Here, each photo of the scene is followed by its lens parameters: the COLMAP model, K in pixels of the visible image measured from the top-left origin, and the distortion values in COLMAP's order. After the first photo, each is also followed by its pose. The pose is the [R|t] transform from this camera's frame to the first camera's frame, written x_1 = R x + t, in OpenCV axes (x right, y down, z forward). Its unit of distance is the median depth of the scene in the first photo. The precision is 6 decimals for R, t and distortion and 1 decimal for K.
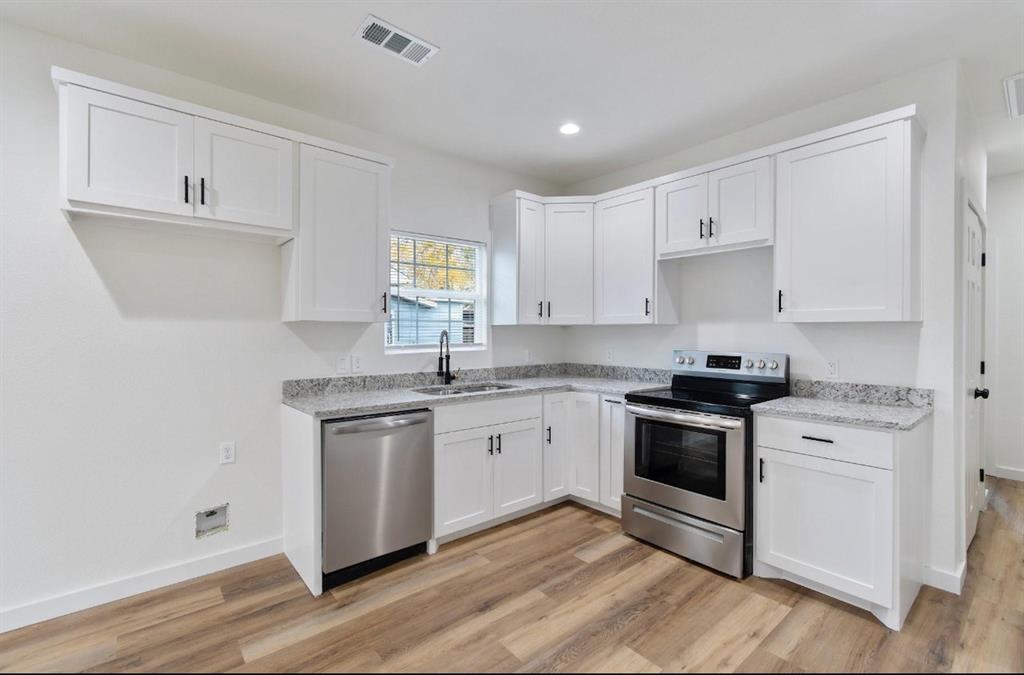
lens RADIAL K [[449.1, 0, 514.5], [0, 449.1, 332.6], [0, 0, 1]] dist [-0.000189, -0.000040]
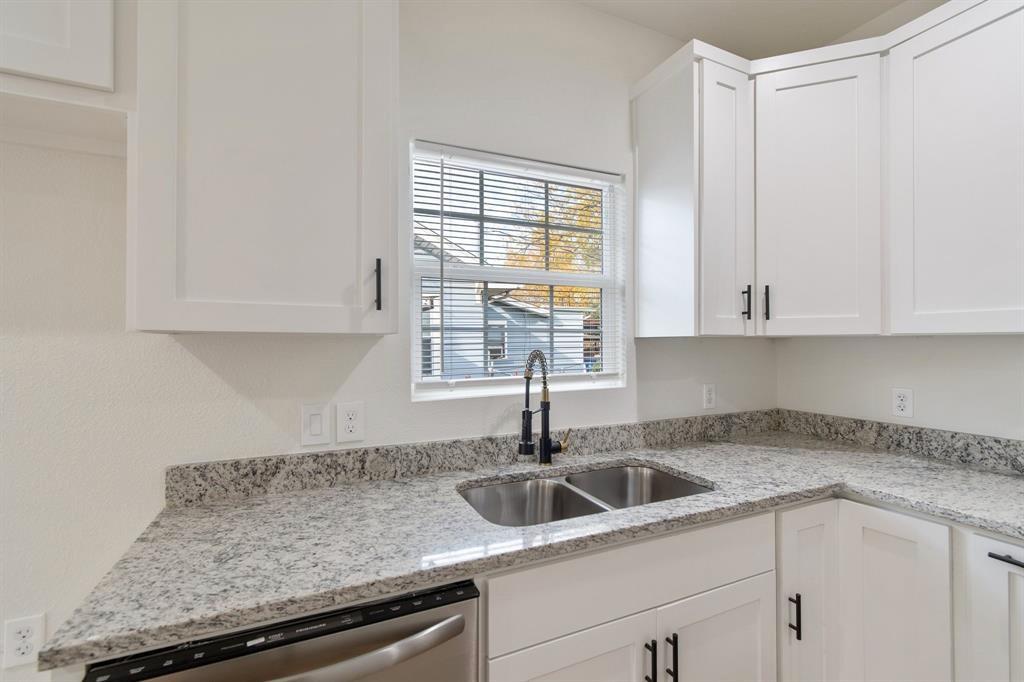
lens RADIAL K [[453.9, 0, 514.8], [0, 453.9, 341.8], [0, 0, 1]] dist [0.003016, -0.000138]
pose [[0.964920, -0.003160, -0.262526, -0.055818], [0.002261, 0.999990, -0.003729, -0.011646], [0.262536, 0.003004, 0.964918, 0.549757]]
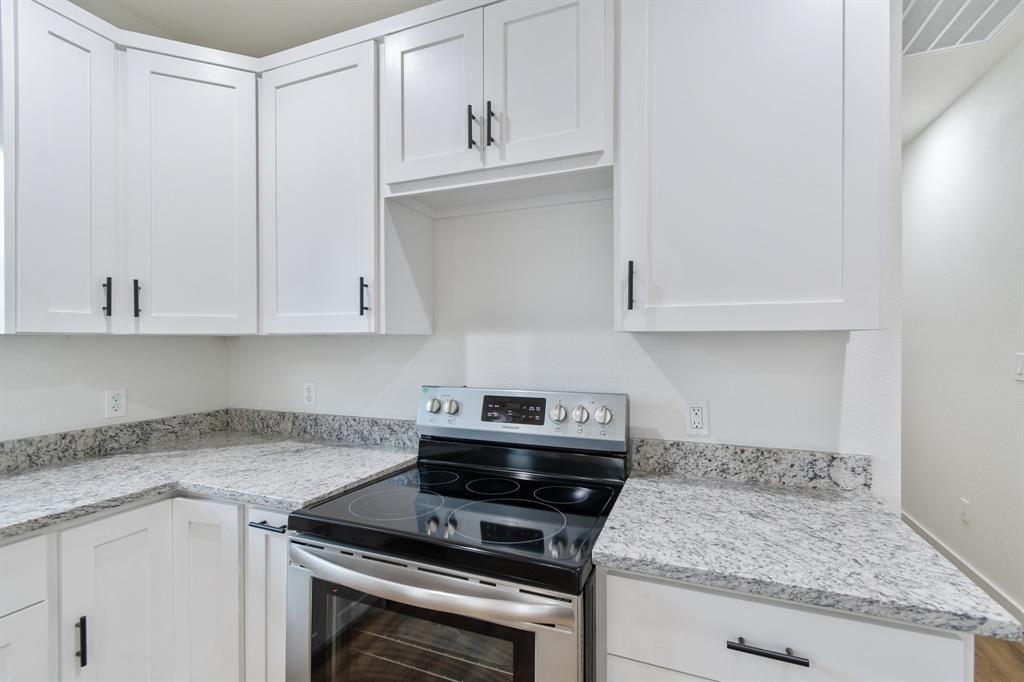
lens RADIAL K [[453.9, 0, 514.8], [0, 453.9, 341.8], [0, 0, 1]] dist [0.003016, -0.000138]
pose [[0.885705, -0.005413, 0.464217, 0.217331], [0.004728, 0.999985, 0.002640, -0.011273], [-0.464224, -0.000143, 0.885718, 0.515797]]
